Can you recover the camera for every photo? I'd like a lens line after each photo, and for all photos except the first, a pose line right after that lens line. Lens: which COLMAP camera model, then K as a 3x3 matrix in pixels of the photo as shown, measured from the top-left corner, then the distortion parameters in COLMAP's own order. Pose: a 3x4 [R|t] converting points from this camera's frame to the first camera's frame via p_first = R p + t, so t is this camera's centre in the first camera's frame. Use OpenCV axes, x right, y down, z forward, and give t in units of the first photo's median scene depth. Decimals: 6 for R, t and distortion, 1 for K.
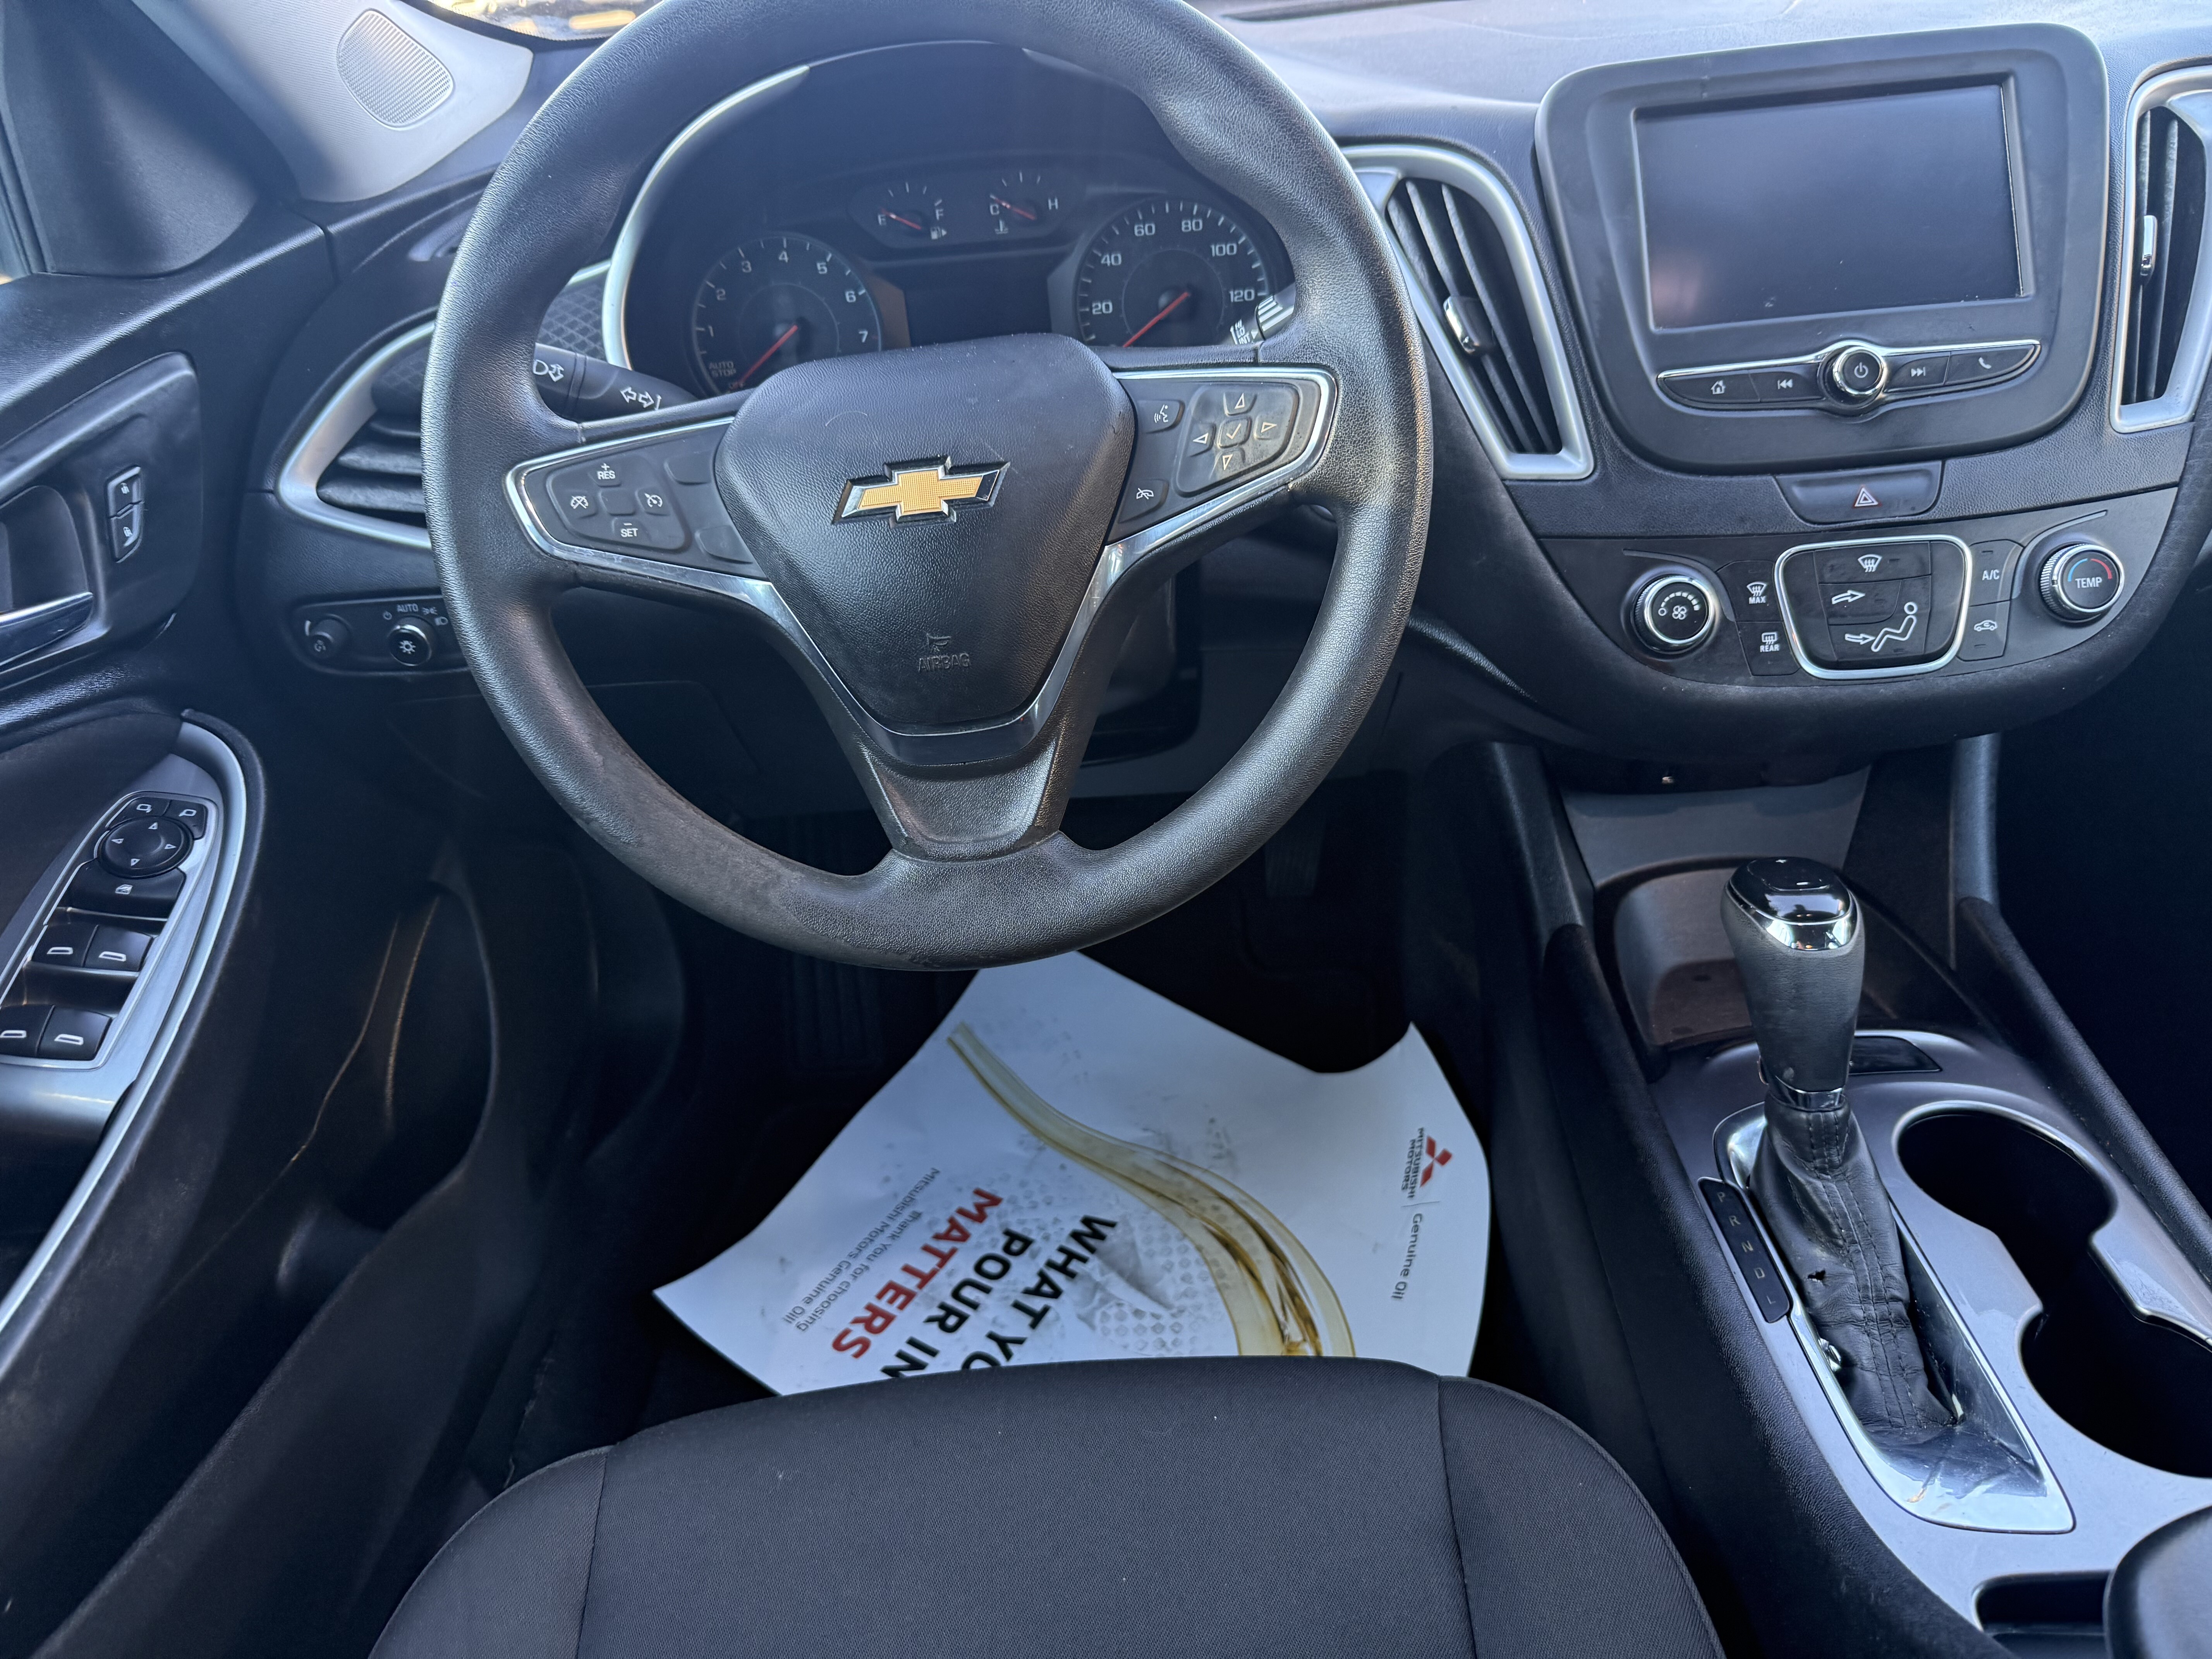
lens RADIAL K [[1533.2, 0, 1108.1], [0, 1533.2, 823.2], [0, 0, 1]] dist [0.006195, 0.000076]
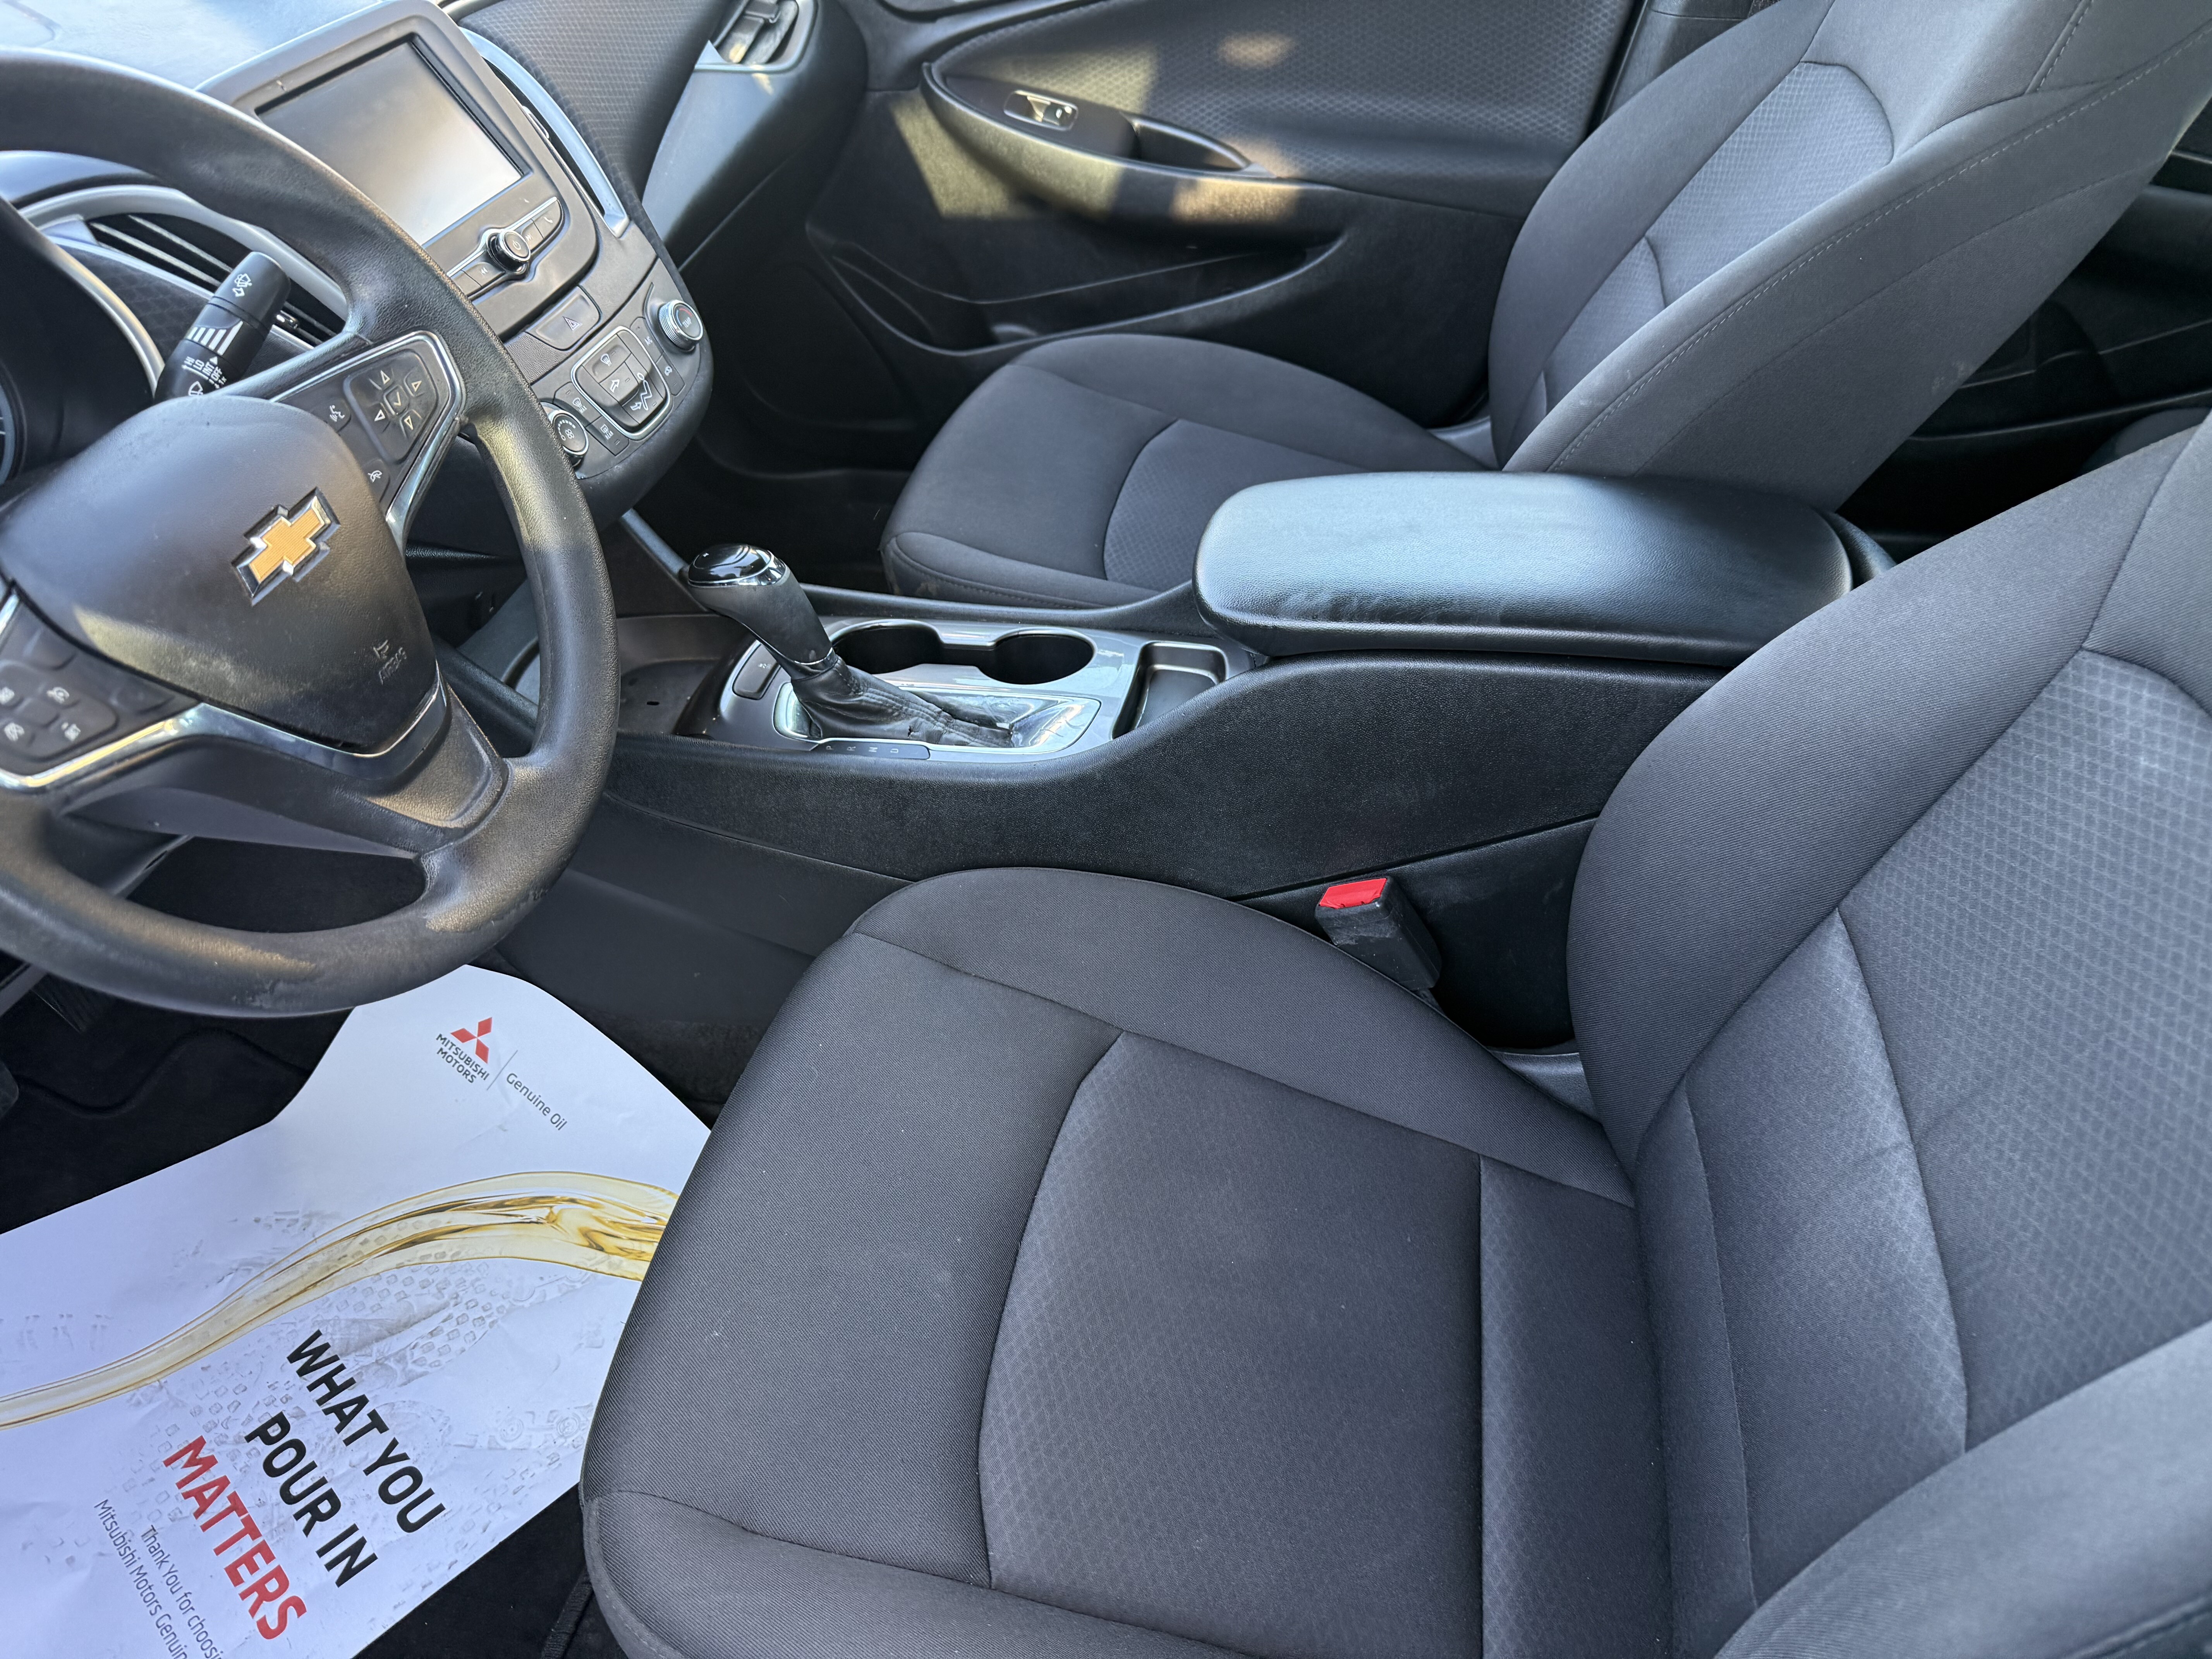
lens RADIAL K [[1533.2, 0, 1113.7], [0, 1533.2, 833.4], [0, 0, 1]] dist [0.006195, 0.000076]
pose [[0.220961, -0.583258, 0.781656, -0.474679], [0.540242, 0.740468, 0.399807, -0.089142], [-0.811982, 0.333942, 0.478715, 0.030786]]
